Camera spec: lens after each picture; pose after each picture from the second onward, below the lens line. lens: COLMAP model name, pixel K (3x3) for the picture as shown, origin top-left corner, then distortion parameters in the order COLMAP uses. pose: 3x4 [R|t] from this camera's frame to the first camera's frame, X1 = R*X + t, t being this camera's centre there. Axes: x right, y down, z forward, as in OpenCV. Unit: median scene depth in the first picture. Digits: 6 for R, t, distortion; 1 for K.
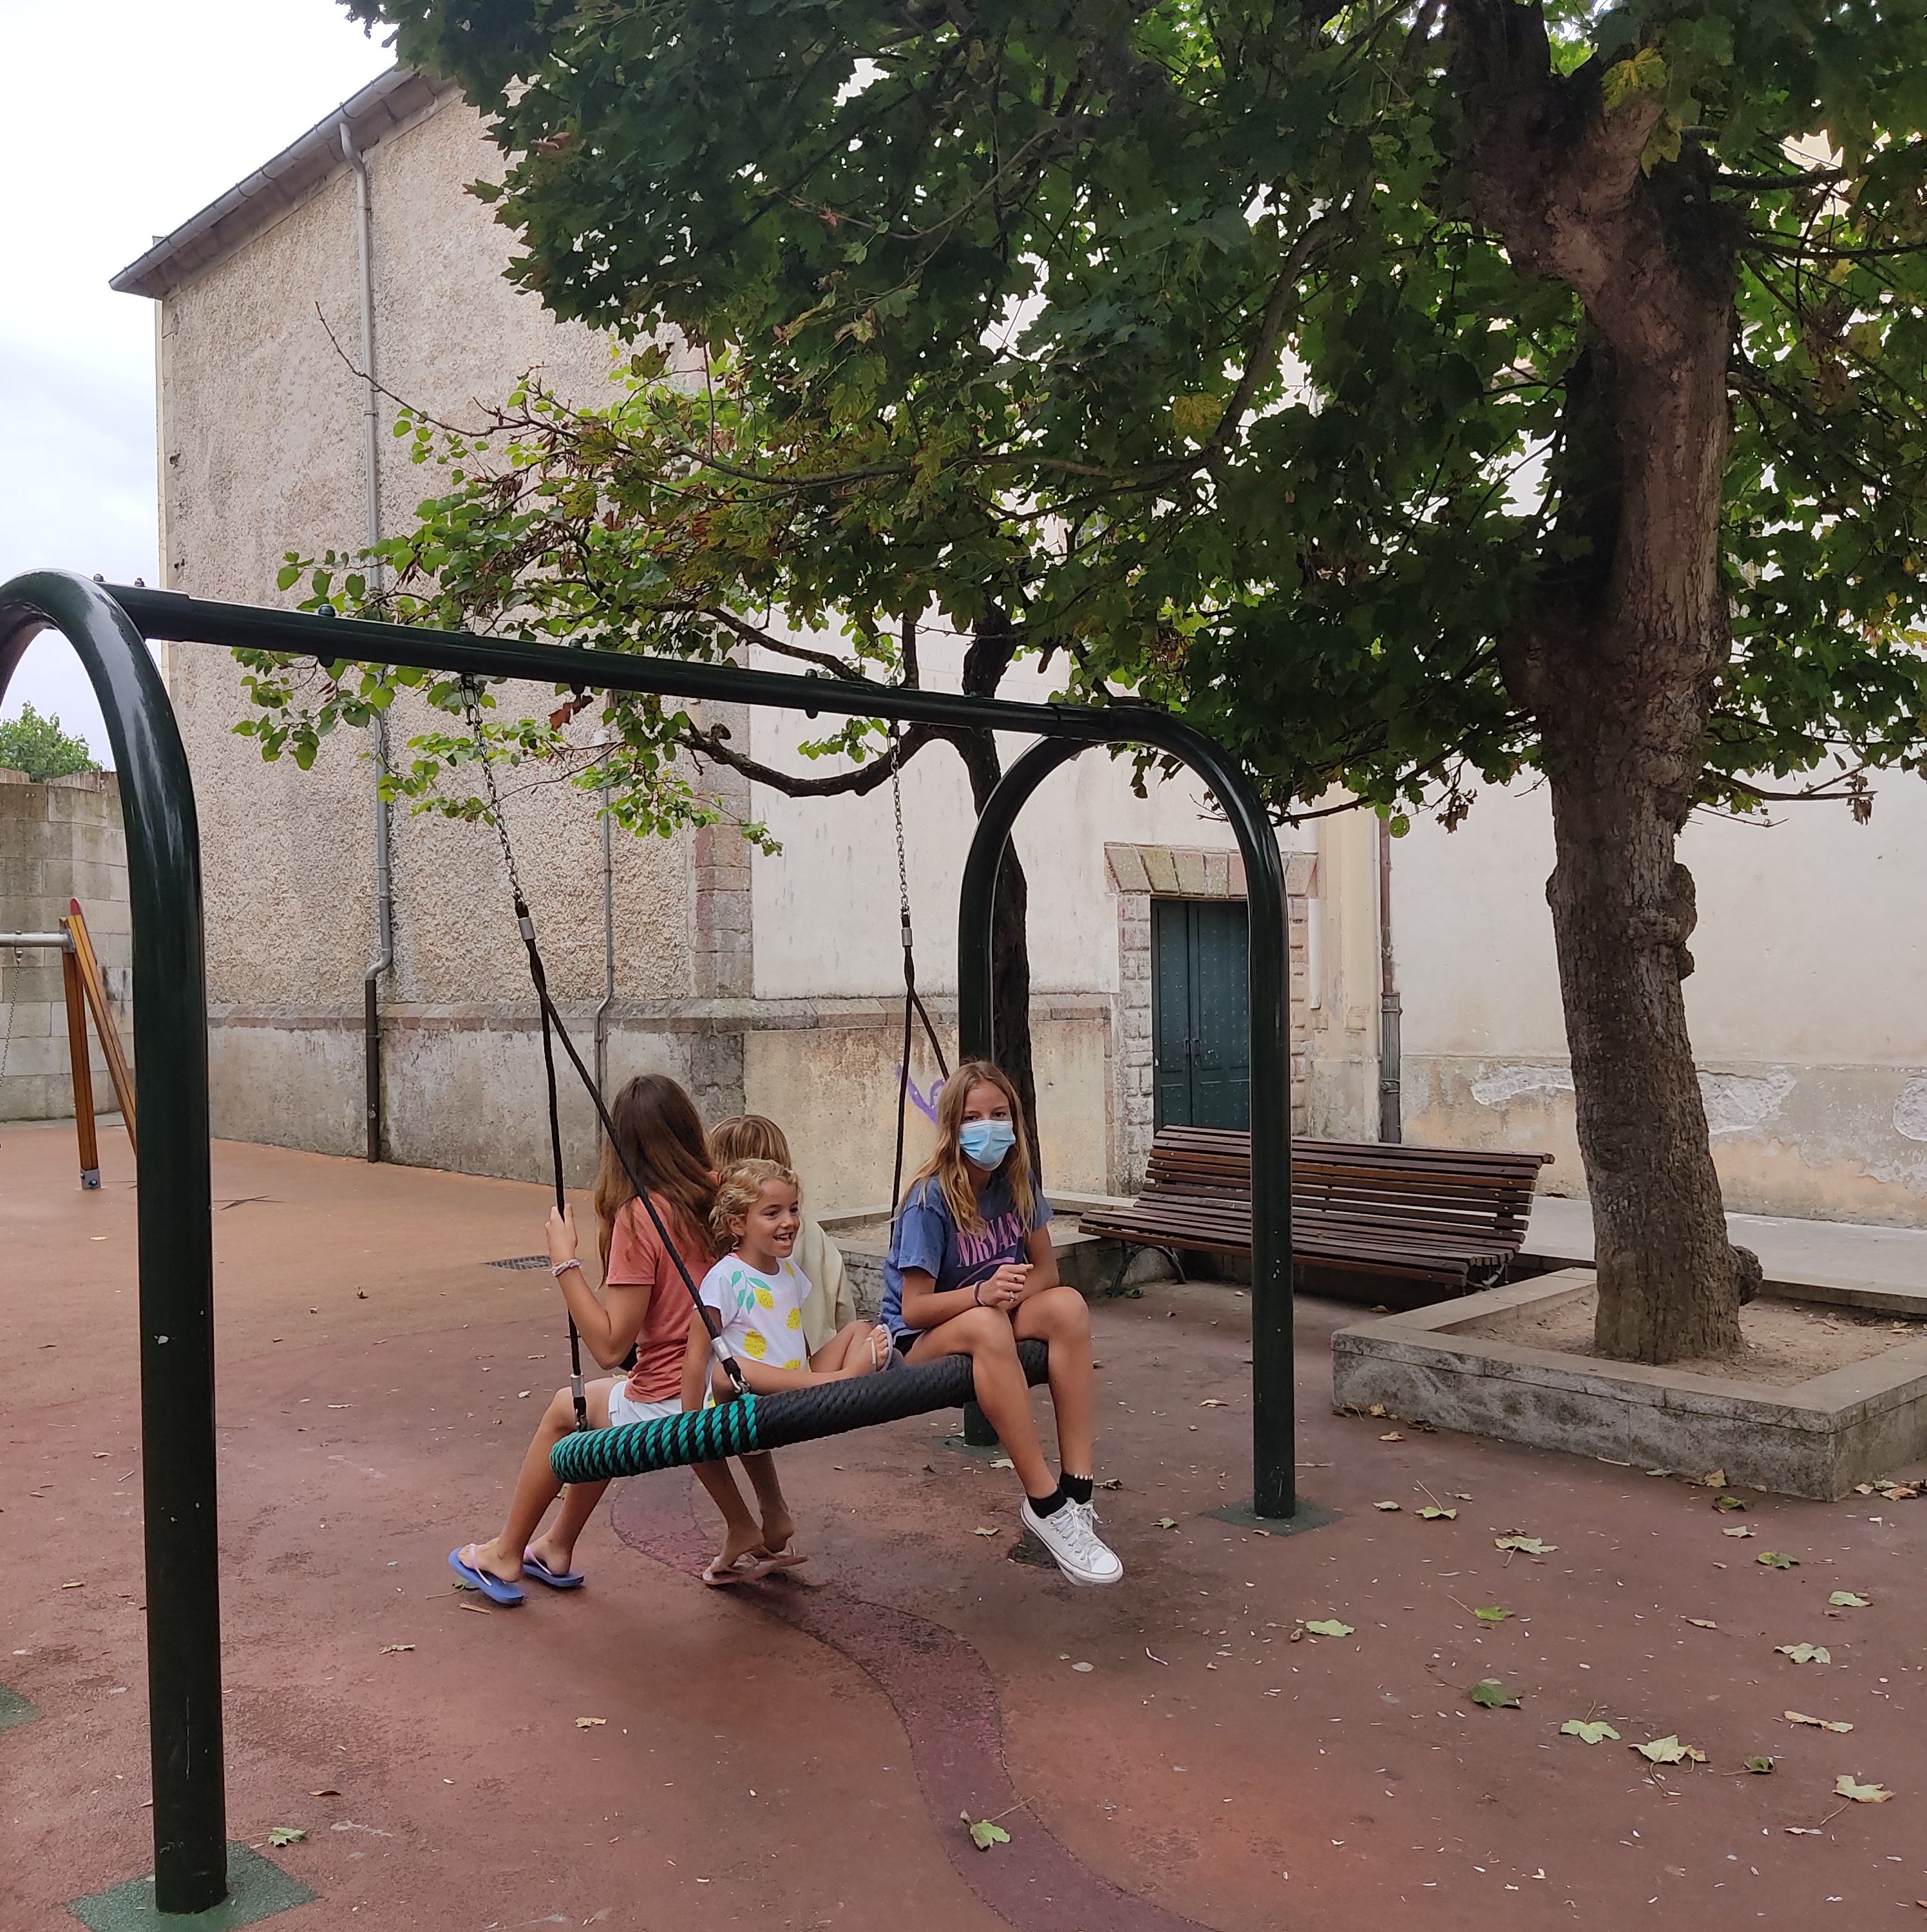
lens RADIAL K [[1934.1, 0, 962.9], [0, 1934.1, 967.8], [0, 0, 1]] dist [0.034243, 0.000000]
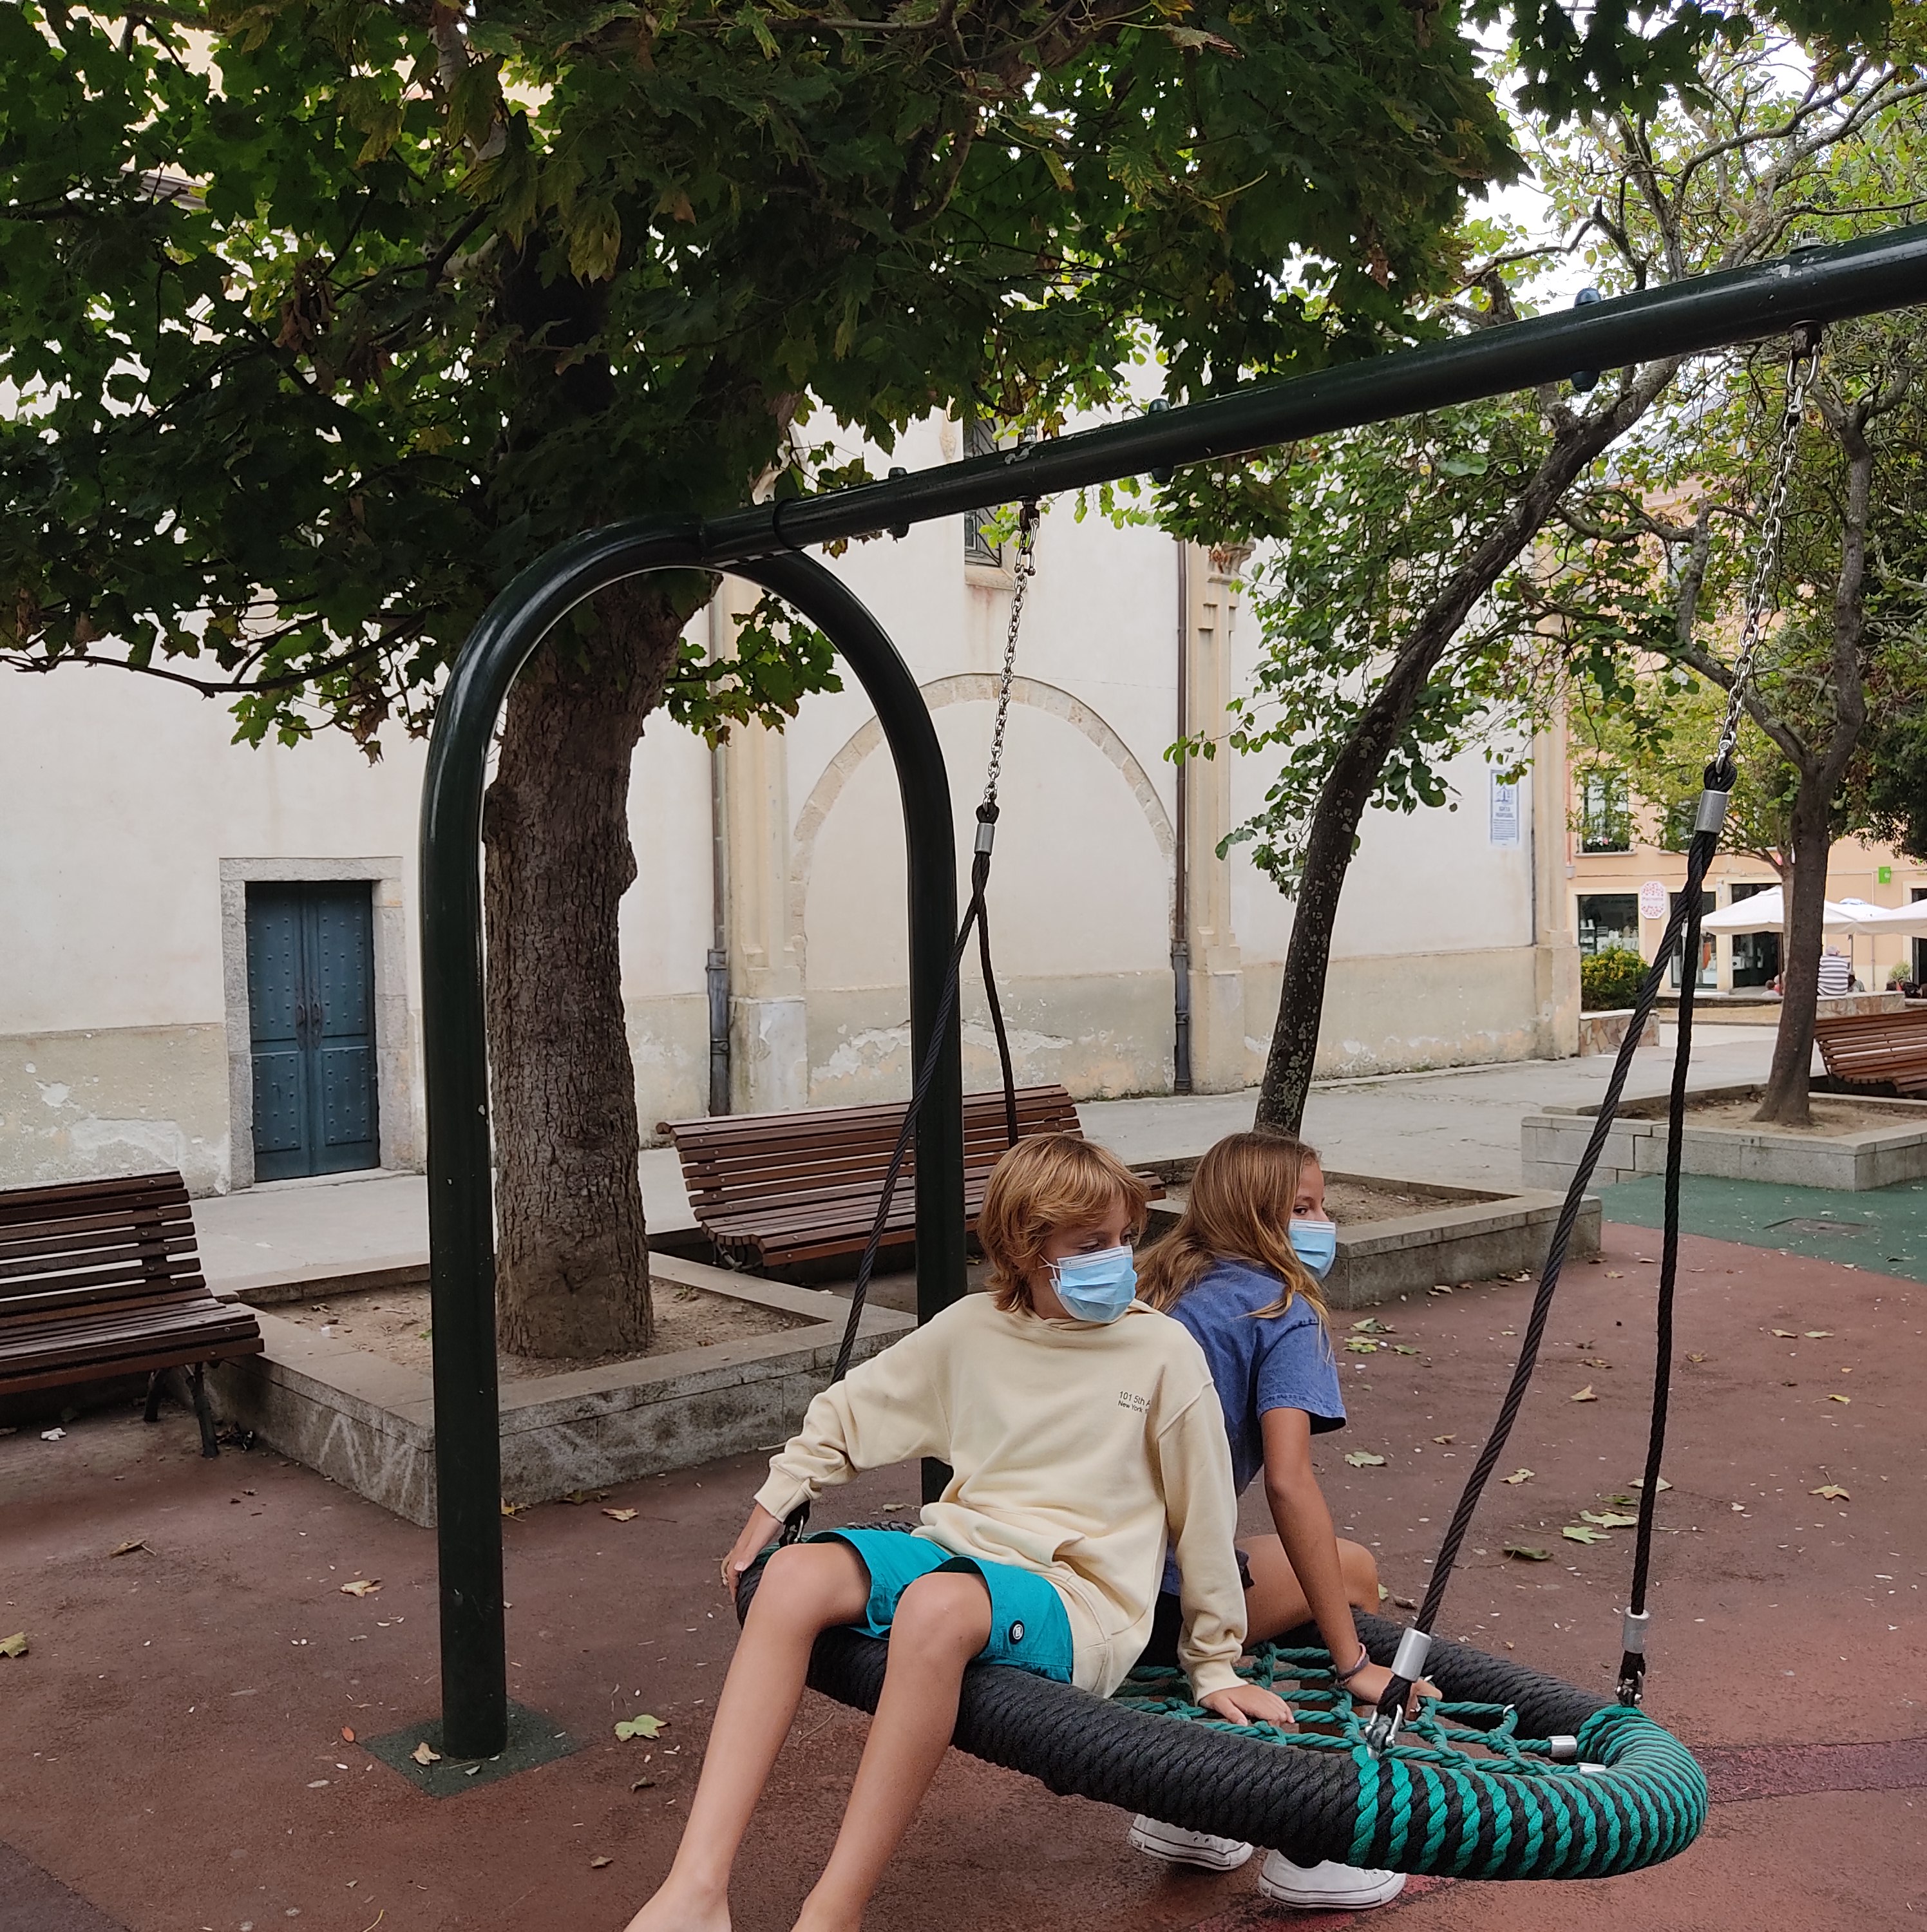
lens RADIAL K [[1934.1, 0, 962.3], [0, 1934.1, 968.1], [0, 0, 1]] dist [0.034243, 0.000000]
pose [[0.015656, -0.023401, 0.999604, -0.546456], [0.012382, 0.999654, 0.023208, 0.005912], [-0.999801, 0.012014, 0.015941, 0.840139]]
